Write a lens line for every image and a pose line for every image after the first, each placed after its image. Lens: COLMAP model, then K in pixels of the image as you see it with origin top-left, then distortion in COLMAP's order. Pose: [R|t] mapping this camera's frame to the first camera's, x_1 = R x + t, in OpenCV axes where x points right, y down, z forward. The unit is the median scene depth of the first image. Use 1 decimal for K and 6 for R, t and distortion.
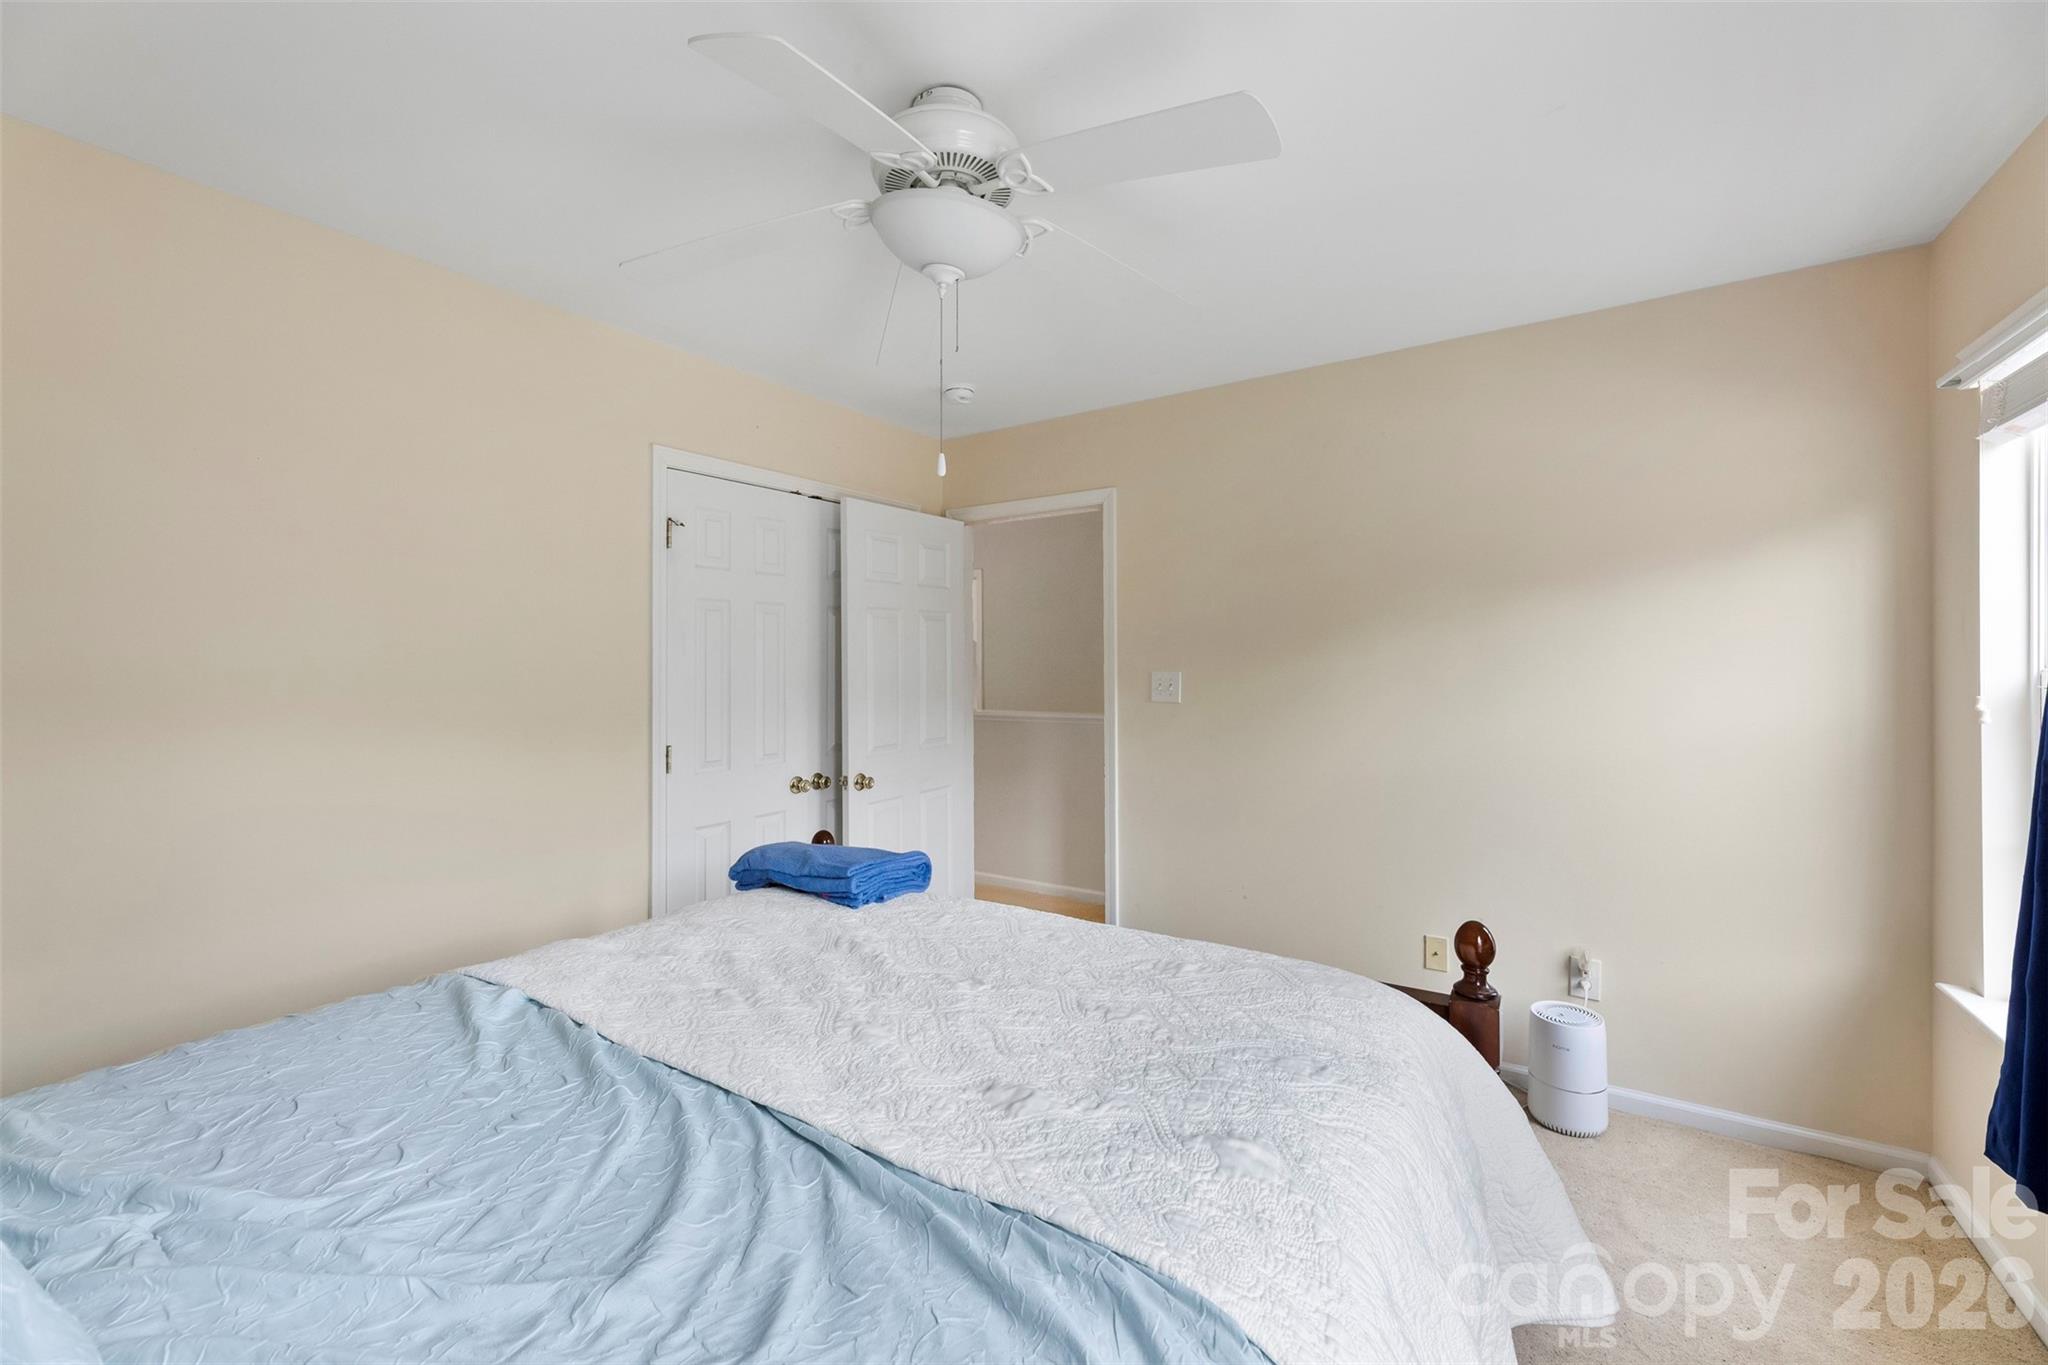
lens RADIAL K [[829.0, 0, 1022.5], [0, 829.0, 671.0], [0, 0, 1]] dist [-0.000038, -0.000054]
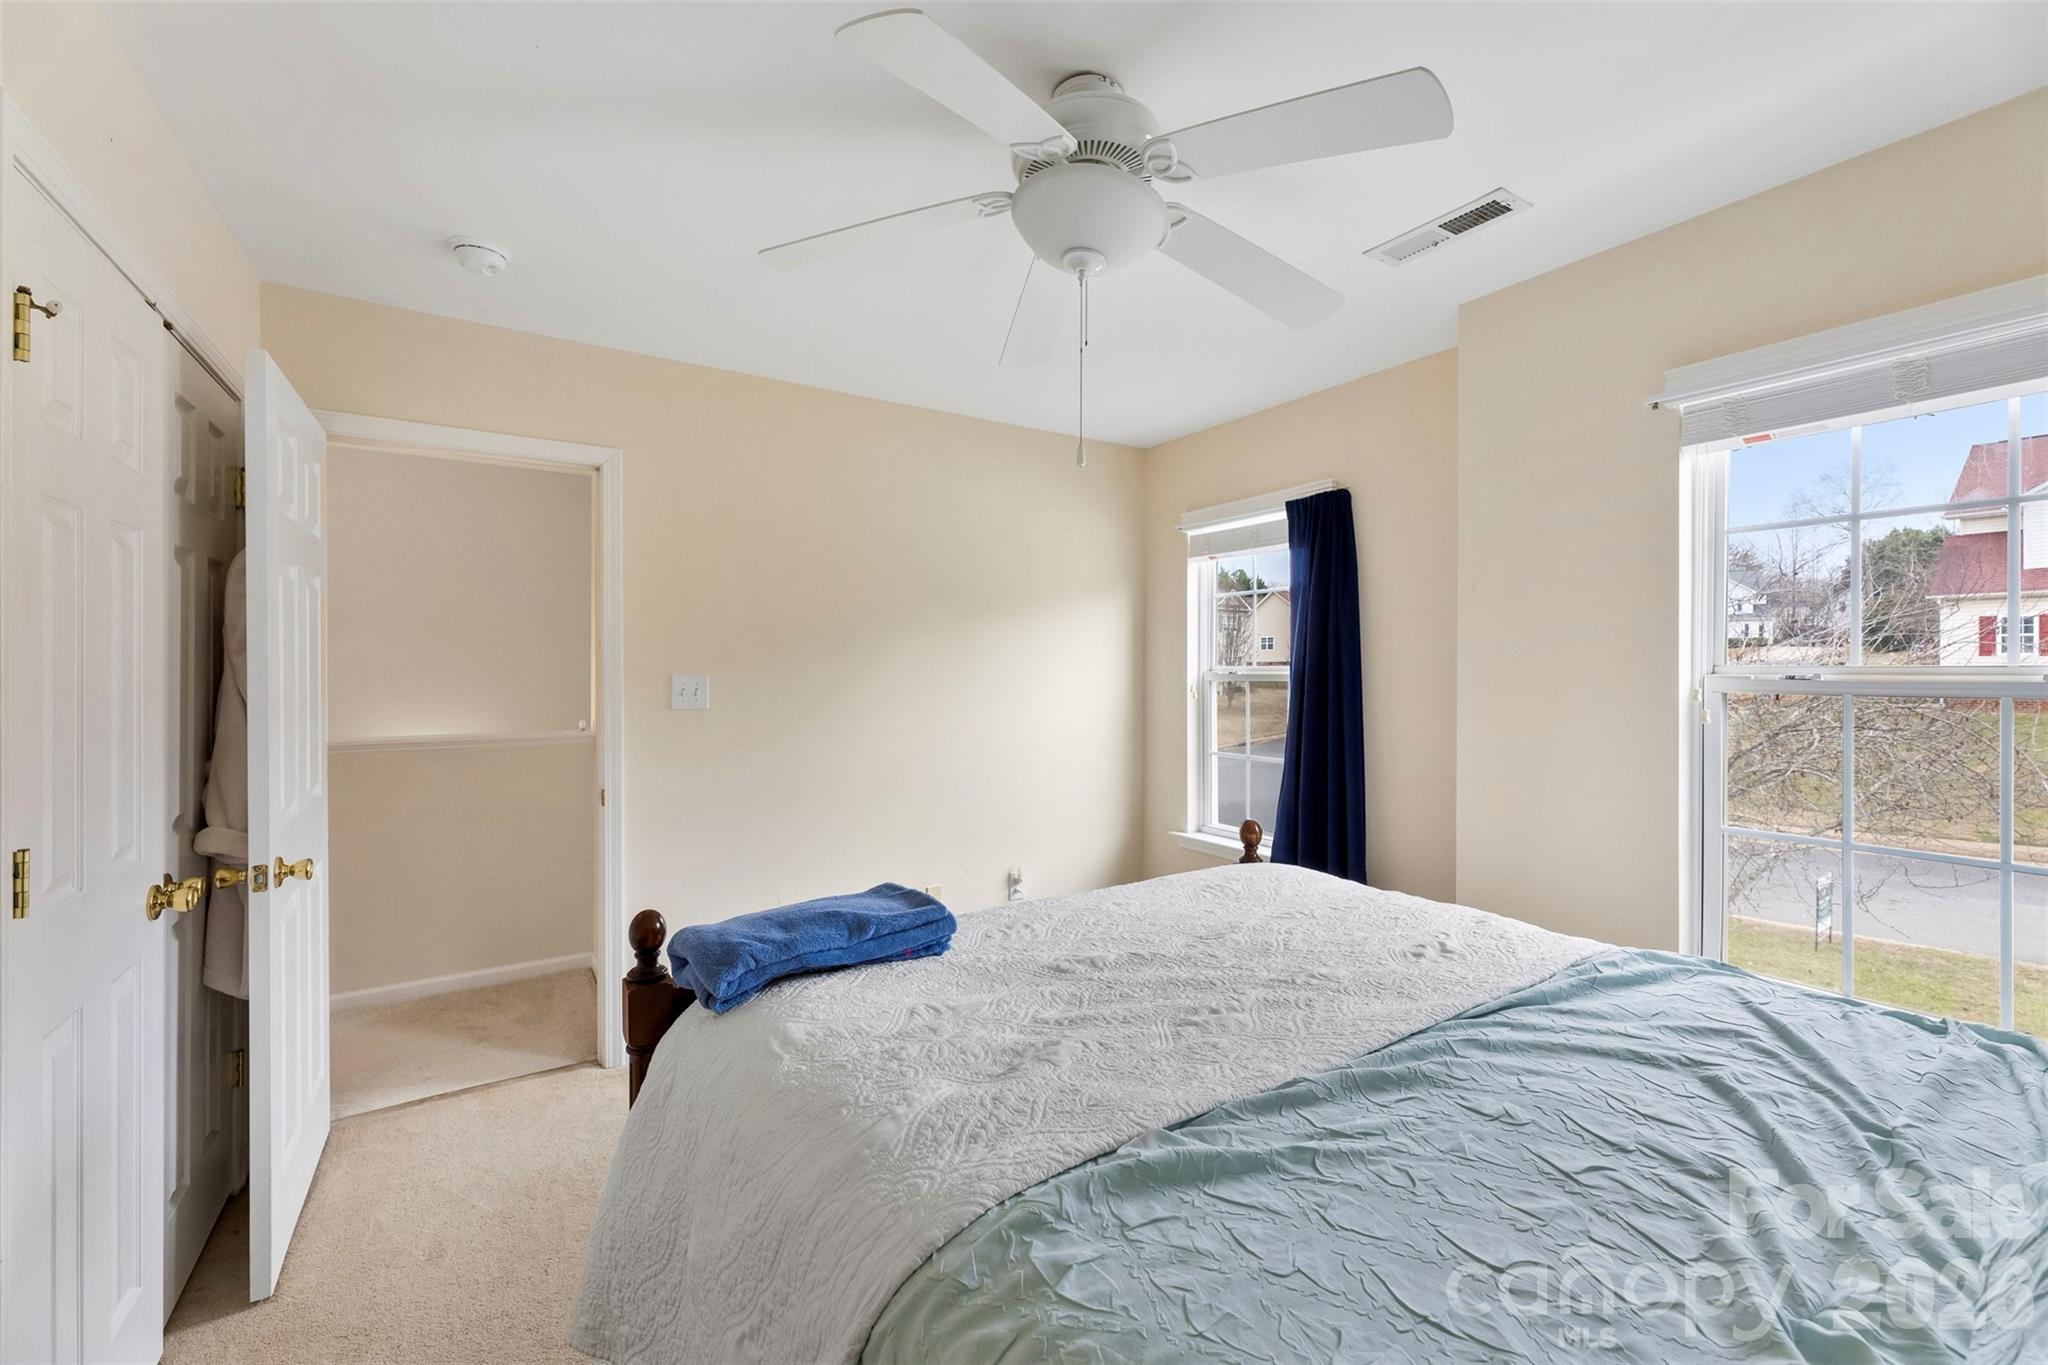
lens RADIAL K [[829.0, 0, 1017.7], [0, 829.0, 678.4], [0, 0, 1]] dist [-0.000038, -0.000054]
pose [[0.395967, 0.000257, 0.918265, -0.605825], [0.003454, 0.999992, -0.001769, 0.008993], [-0.918258, 0.003872, 0.395963, 0.395024]]
